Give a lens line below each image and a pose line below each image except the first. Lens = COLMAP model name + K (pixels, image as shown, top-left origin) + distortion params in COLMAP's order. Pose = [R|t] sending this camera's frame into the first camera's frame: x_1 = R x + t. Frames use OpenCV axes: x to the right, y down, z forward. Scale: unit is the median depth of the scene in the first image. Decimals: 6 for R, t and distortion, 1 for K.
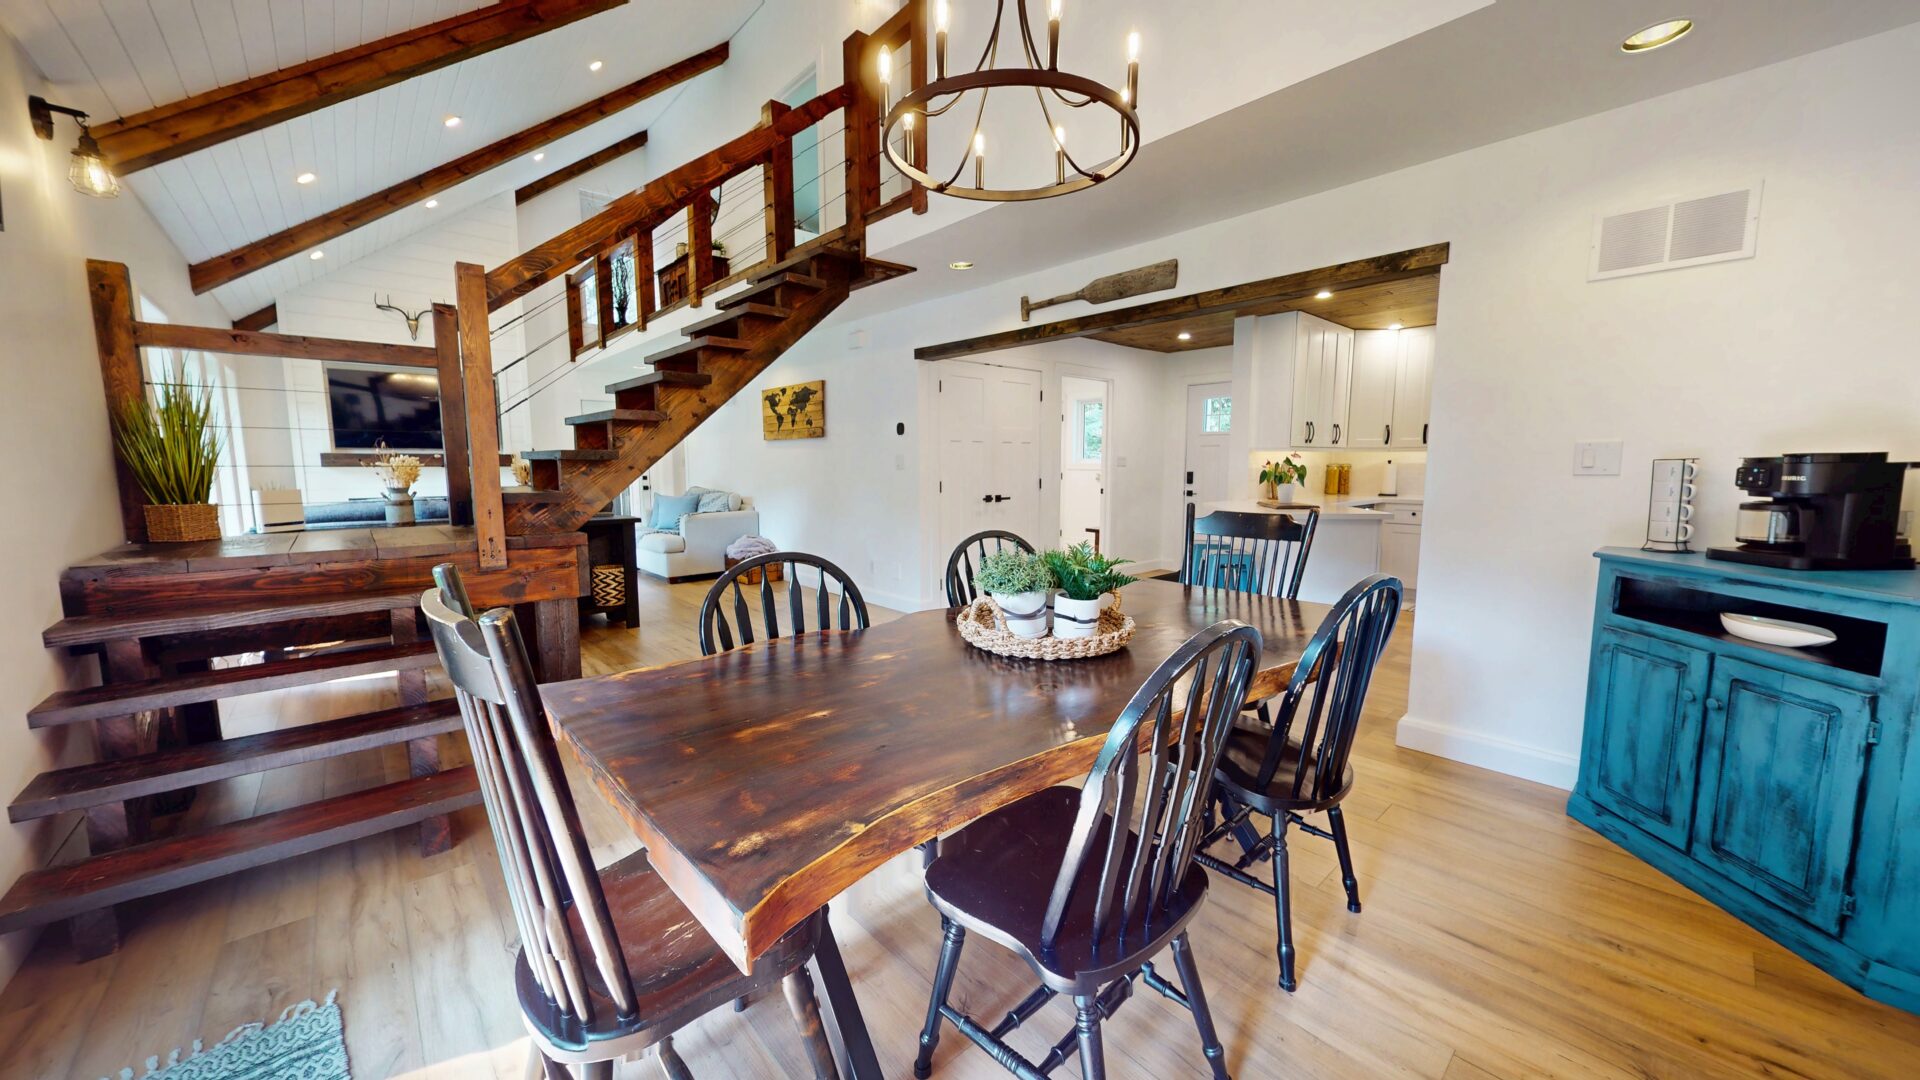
lens RADIAL K [[672.3, 0, 960.0], [0, 672.3, 540.0], [0, 0, 1]] dist [0.001122, 0.000036]
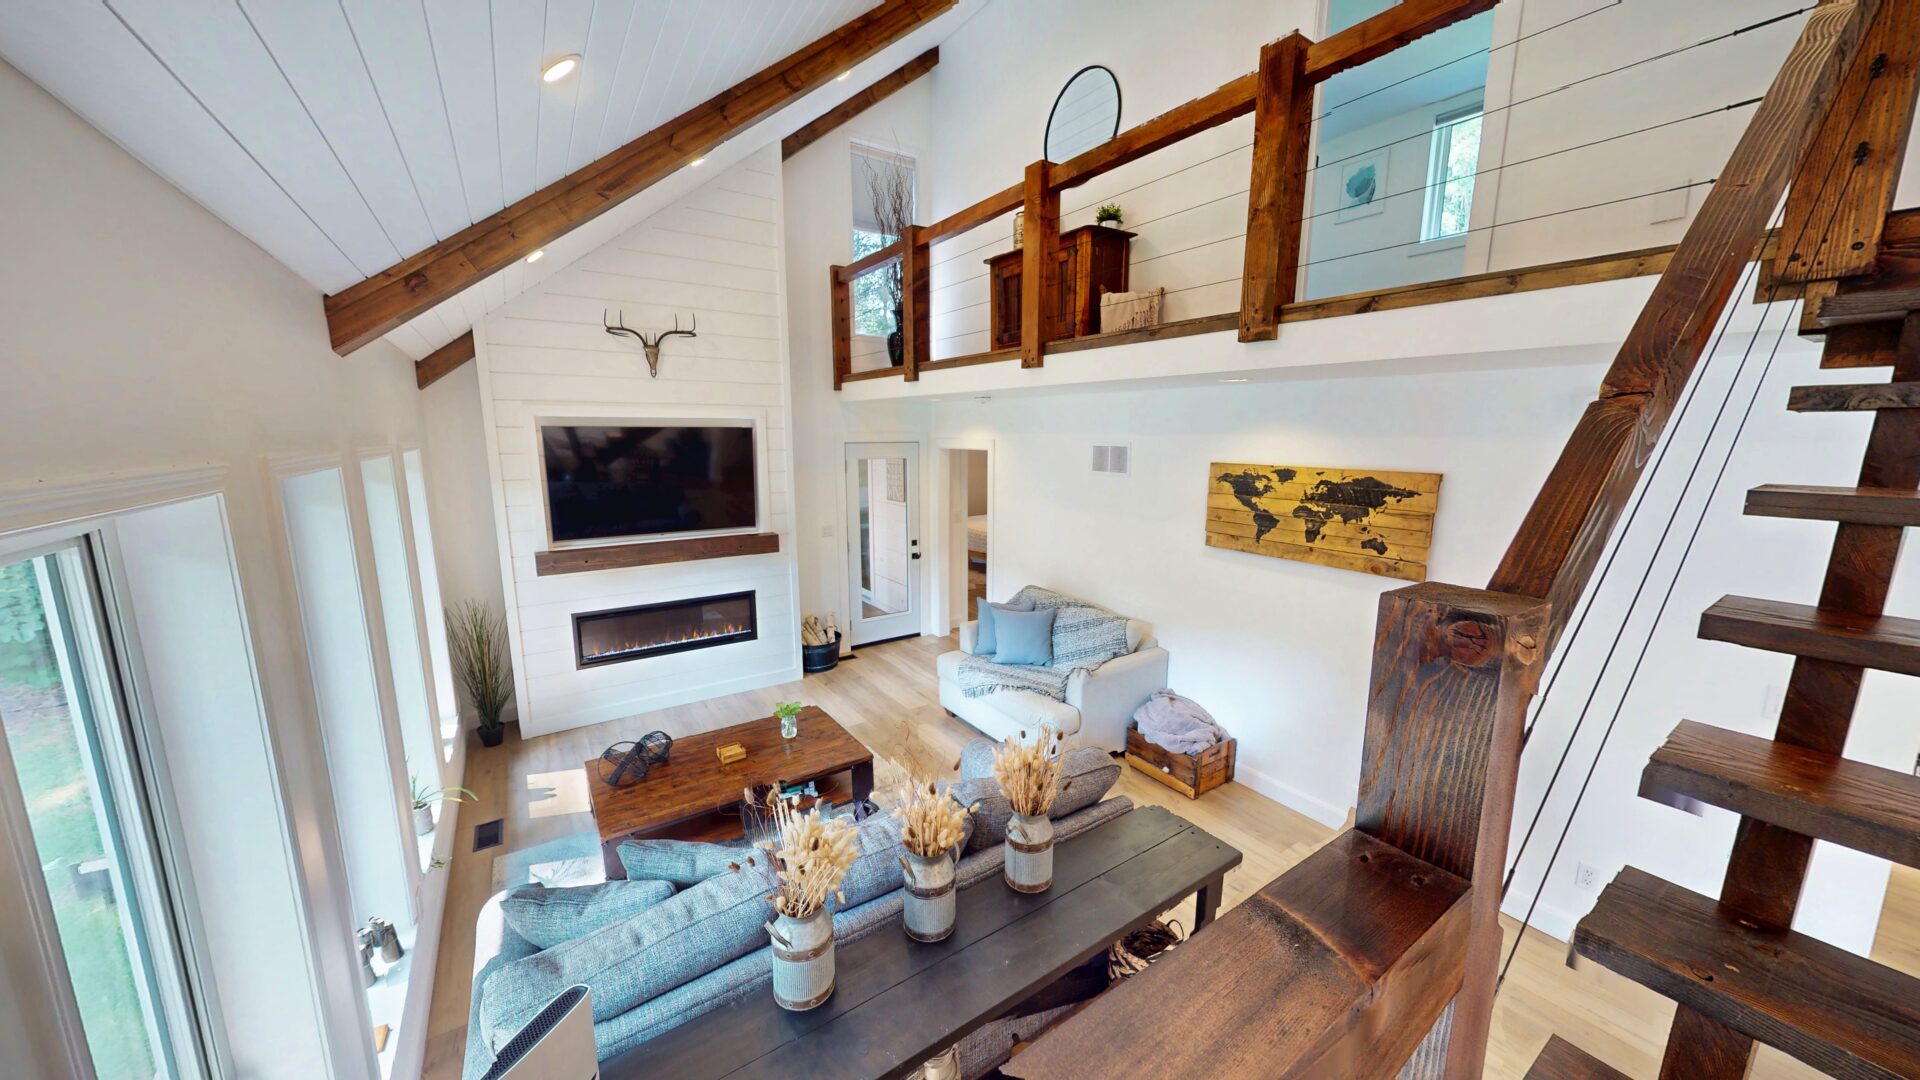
lens RADIAL K [[651.7, 0, 960.0], [0, 651.7, 540.0], [0, 0, 1]] dist [0.000856, 0.000024]
pose [[0.990408, 0.024463, -0.135988, -0.460819], [-0.016742, 0.998197, 0.057632, -0.196460], [0.137153, -0.054803, 0.989033, 0.432347]]
